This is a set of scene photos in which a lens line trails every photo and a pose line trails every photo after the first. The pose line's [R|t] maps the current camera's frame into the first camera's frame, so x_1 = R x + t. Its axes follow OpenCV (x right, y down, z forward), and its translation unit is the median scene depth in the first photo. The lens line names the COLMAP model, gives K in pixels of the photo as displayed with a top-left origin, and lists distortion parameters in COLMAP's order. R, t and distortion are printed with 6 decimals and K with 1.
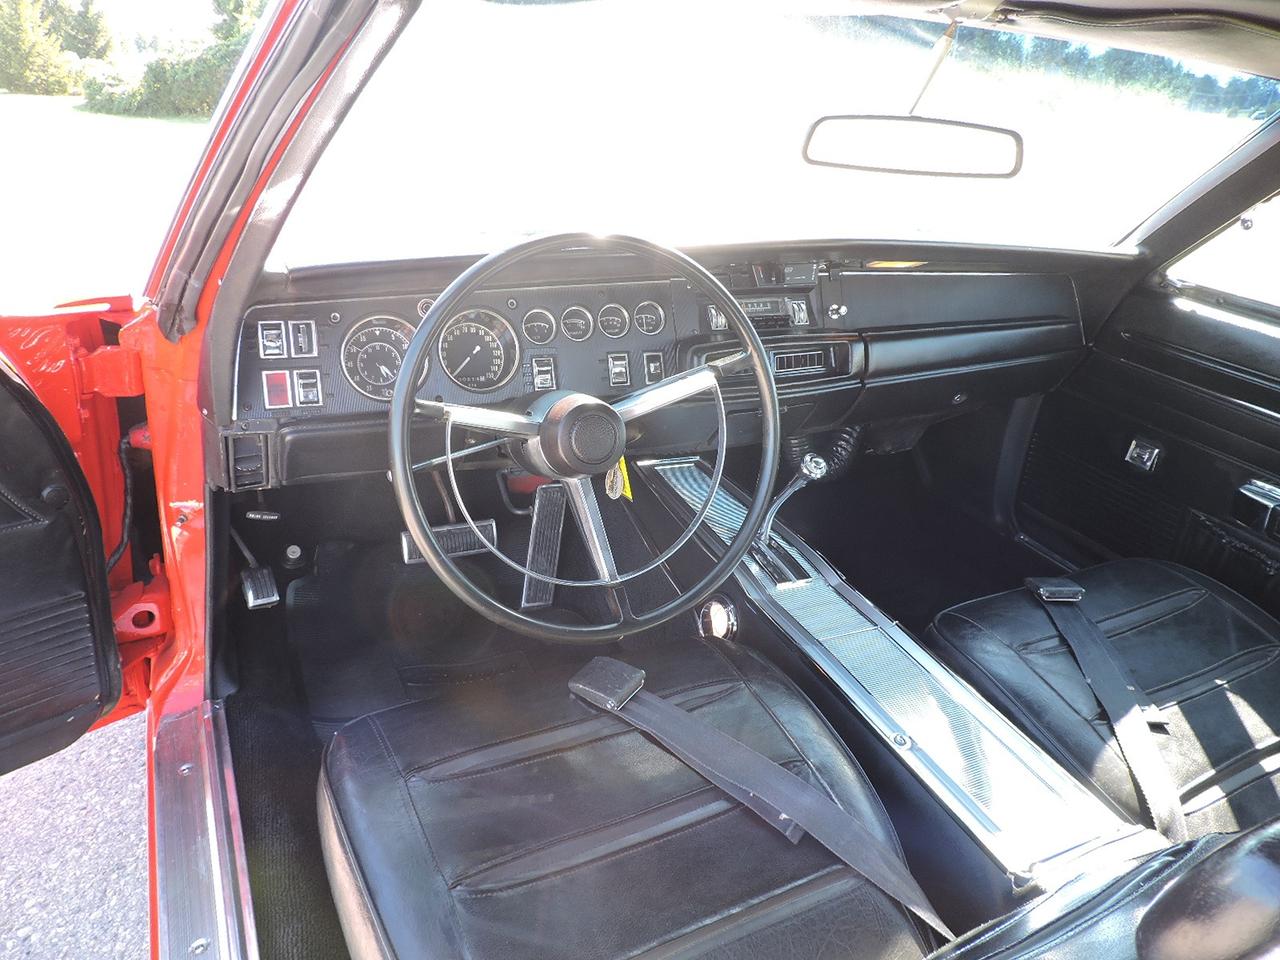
lens RADIAL K [[913.6, 0, 642.4], [0, 913.6, 484.0], [0, 0, 1]] dist [-0.031939, 0.019307]
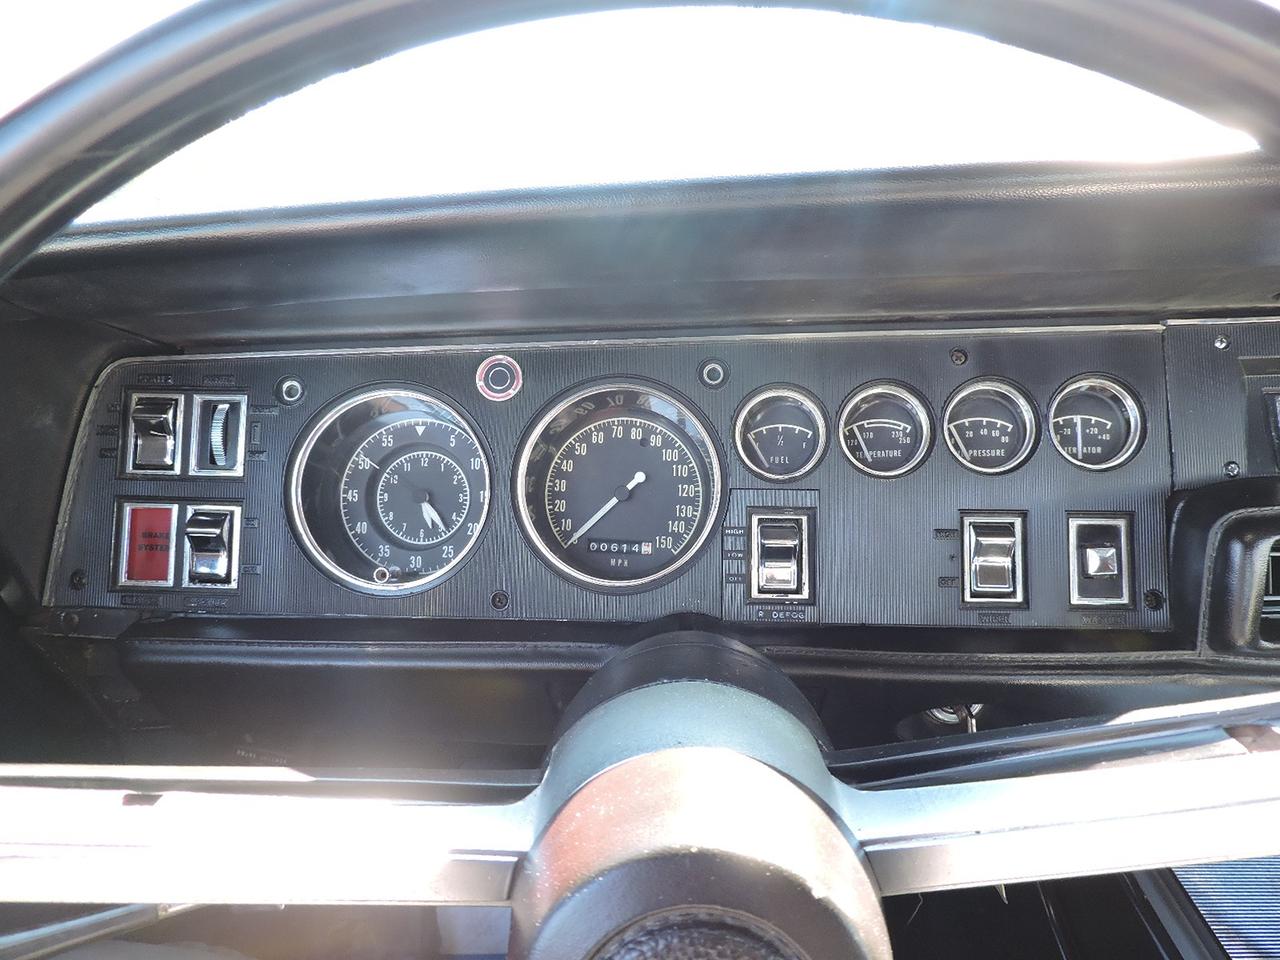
lens RADIAL K [[913.6, 0, 636.2], [0, 913.6, 478.8], [0, 0, 1]] dist [-0.031939, 0.019307]
pose [[0.897760, 0.069398, -0.434984, 0.002328], [-0.117761, 0.989380, -0.085200, -0.111384], [0.424452, 0.127713, 0.896399, 0.618134]]
